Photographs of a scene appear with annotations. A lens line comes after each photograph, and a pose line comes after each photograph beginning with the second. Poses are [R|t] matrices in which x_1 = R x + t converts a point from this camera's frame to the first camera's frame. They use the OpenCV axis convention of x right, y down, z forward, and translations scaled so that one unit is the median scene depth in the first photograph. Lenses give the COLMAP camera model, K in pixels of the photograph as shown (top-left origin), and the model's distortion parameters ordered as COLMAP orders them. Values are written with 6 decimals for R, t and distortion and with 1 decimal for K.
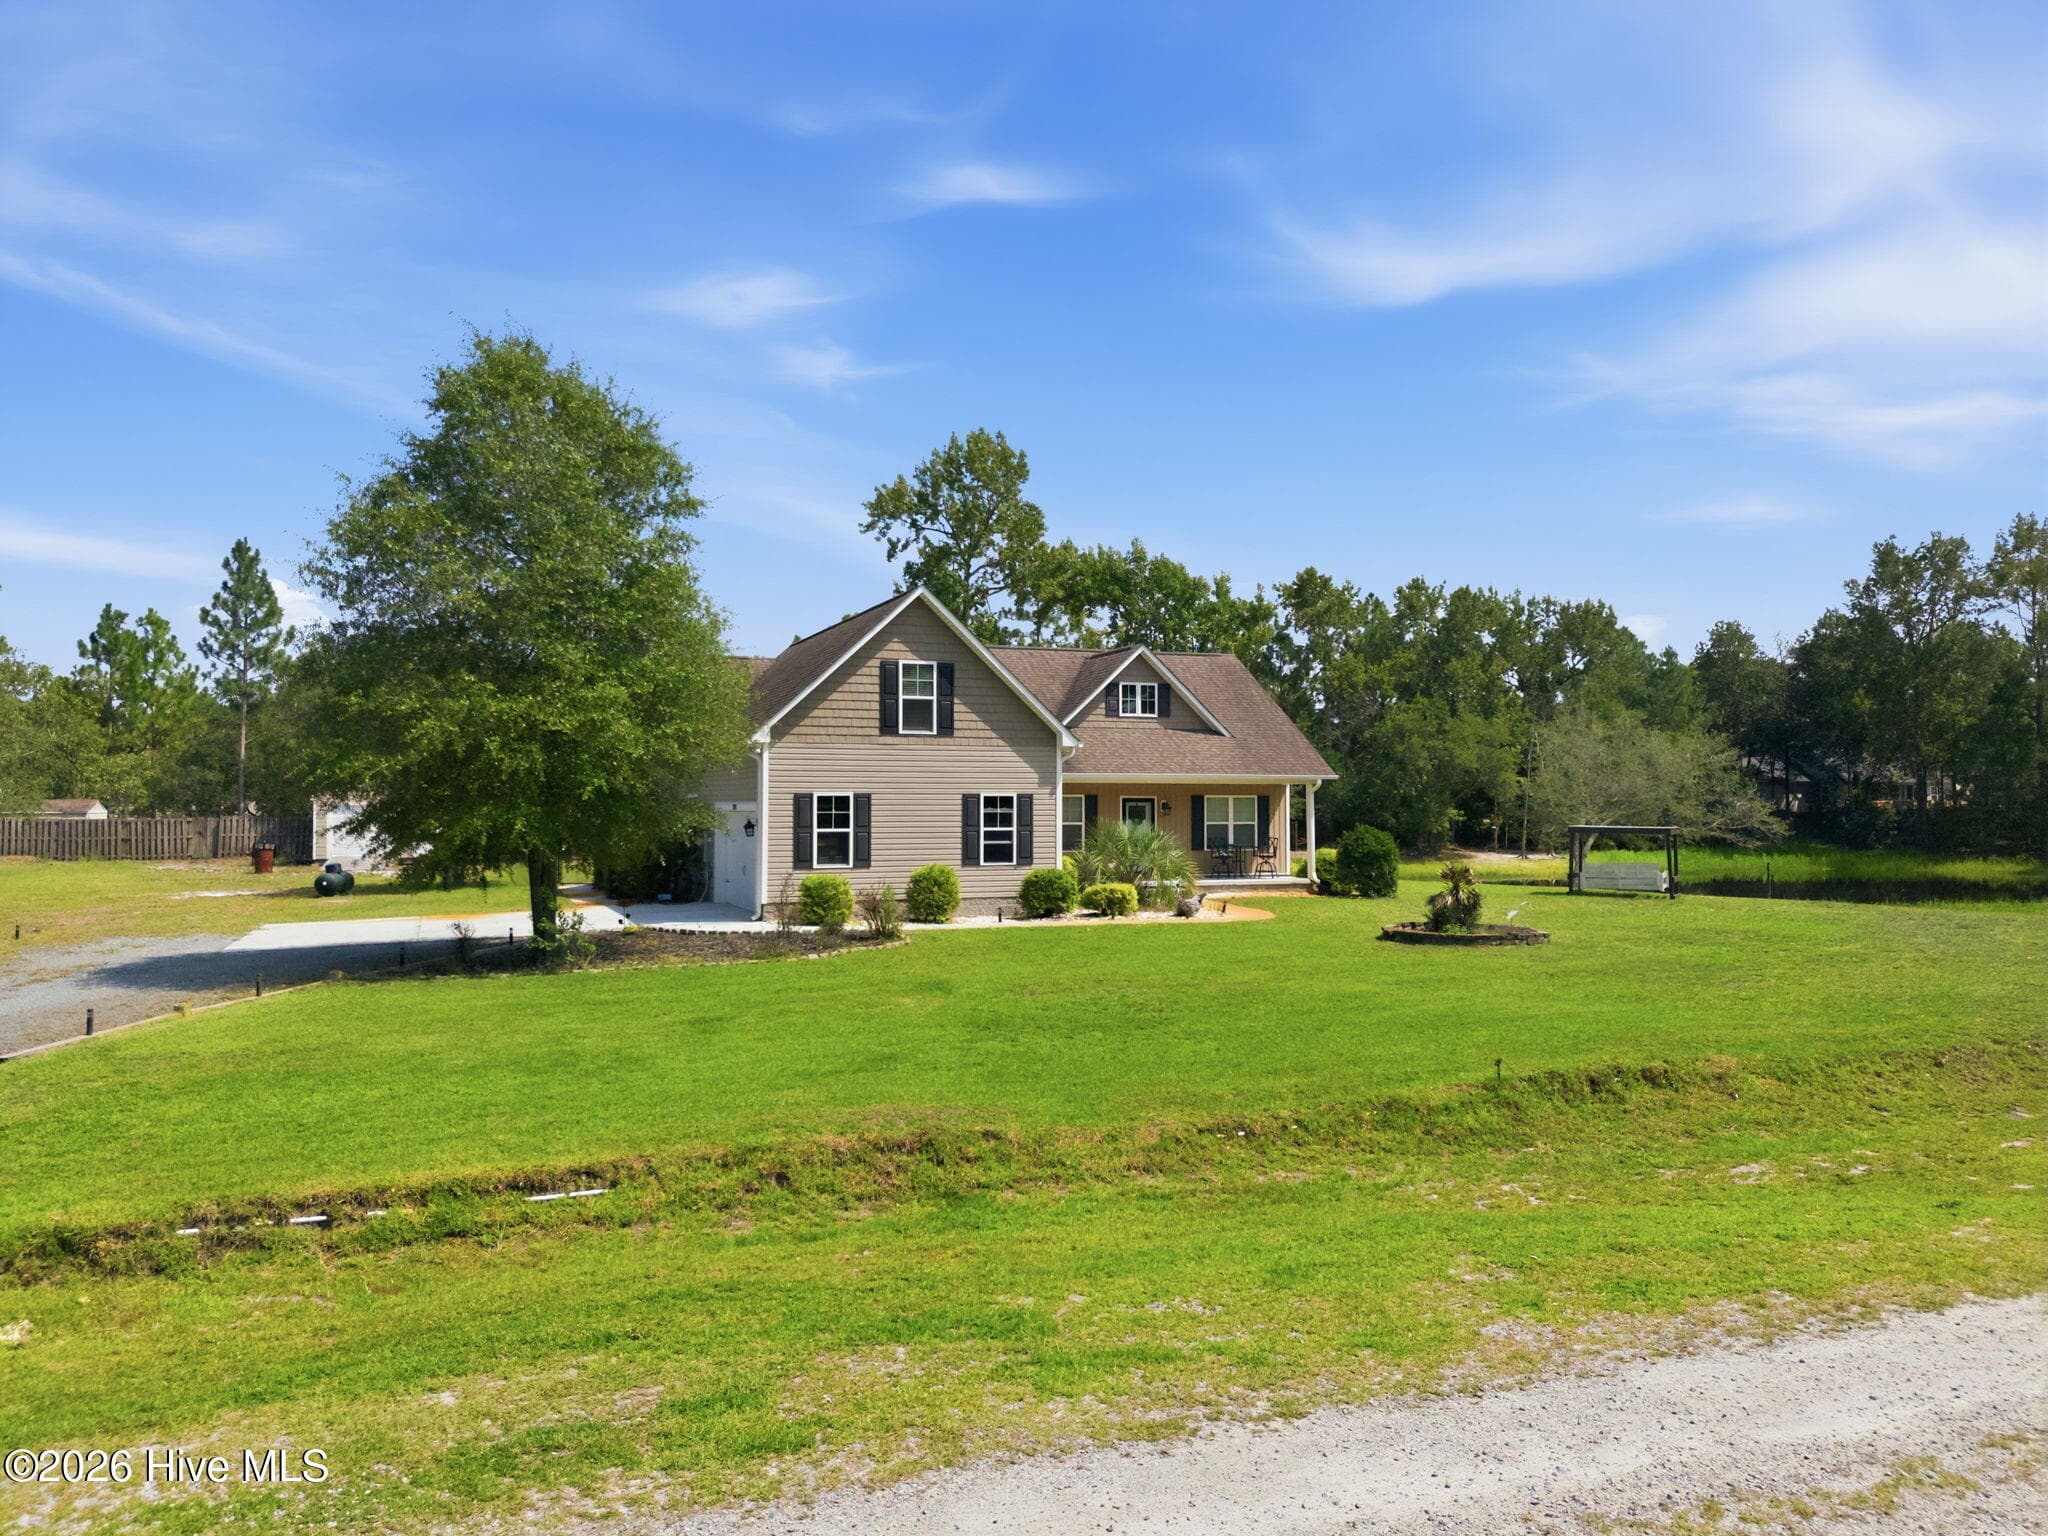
lens RADIAL K [[1458.2, 0, 1024.0], [0, 1458.2, 768.0], [0, 0, 1]] dist [0.079038, -0.060273]
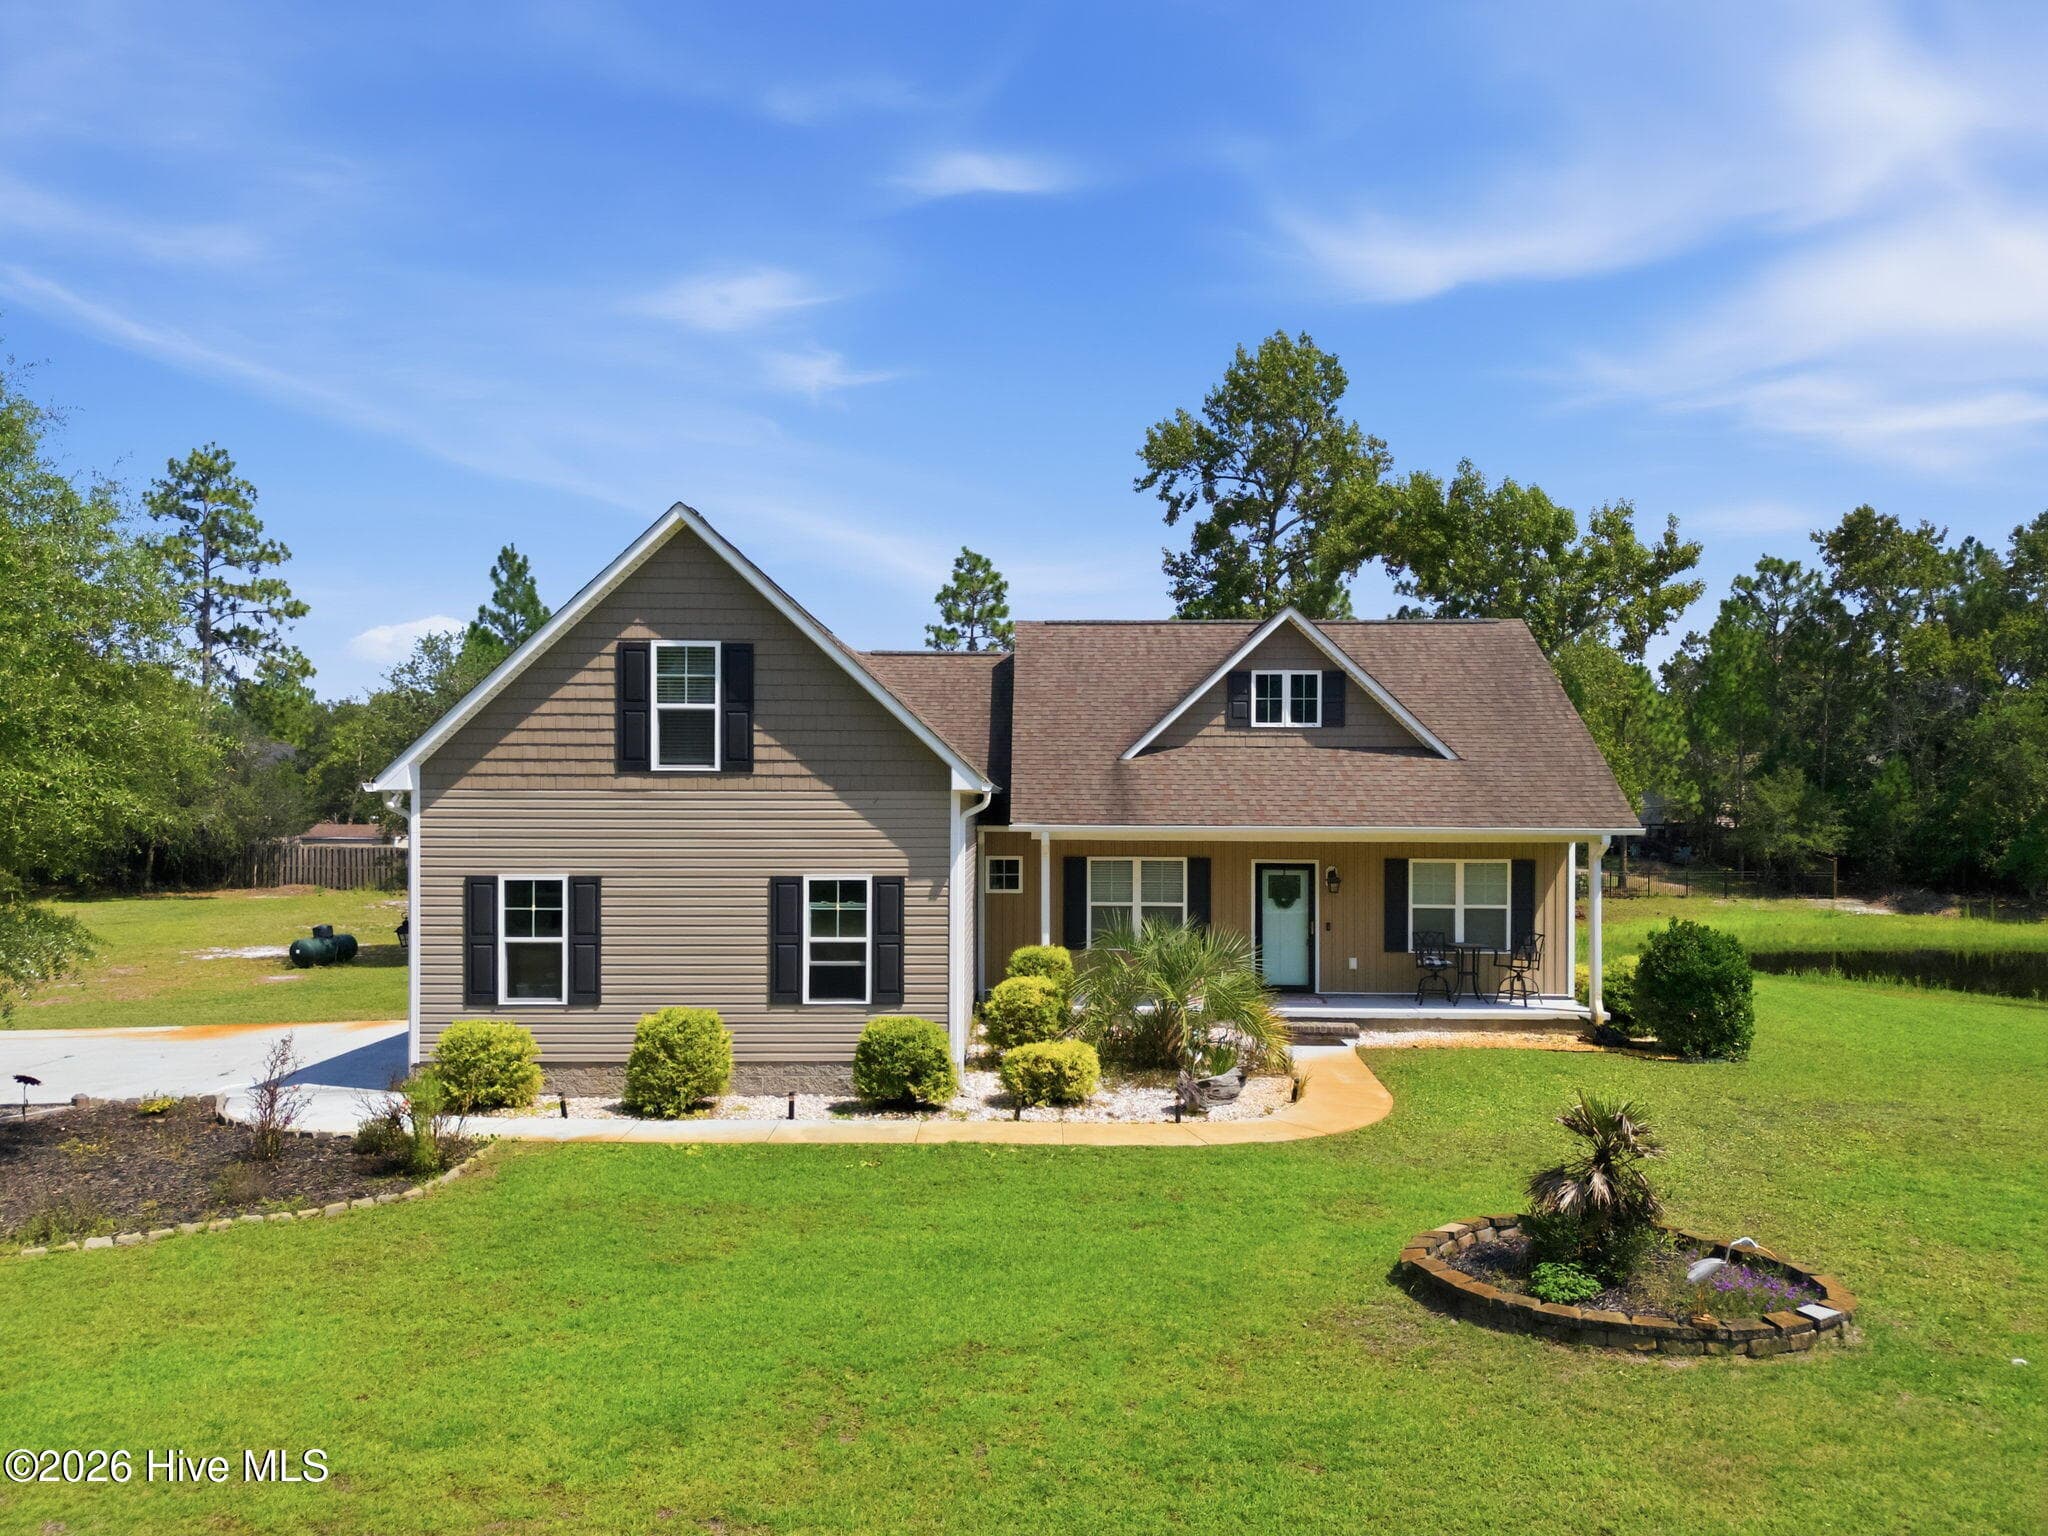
lens RADIAL K [[1528.5, 0, 1038.5], [0, 1528.5, 810.1], [0, 0, 1]] dist [0.080564, -0.112412]
pose [[0.938578, 0.002119, -0.345062, 0.255715], [0.005585, 0.999757, 0.021330, -0.019636], [0.345023, -0.021947, 0.938338, 0.476840]]
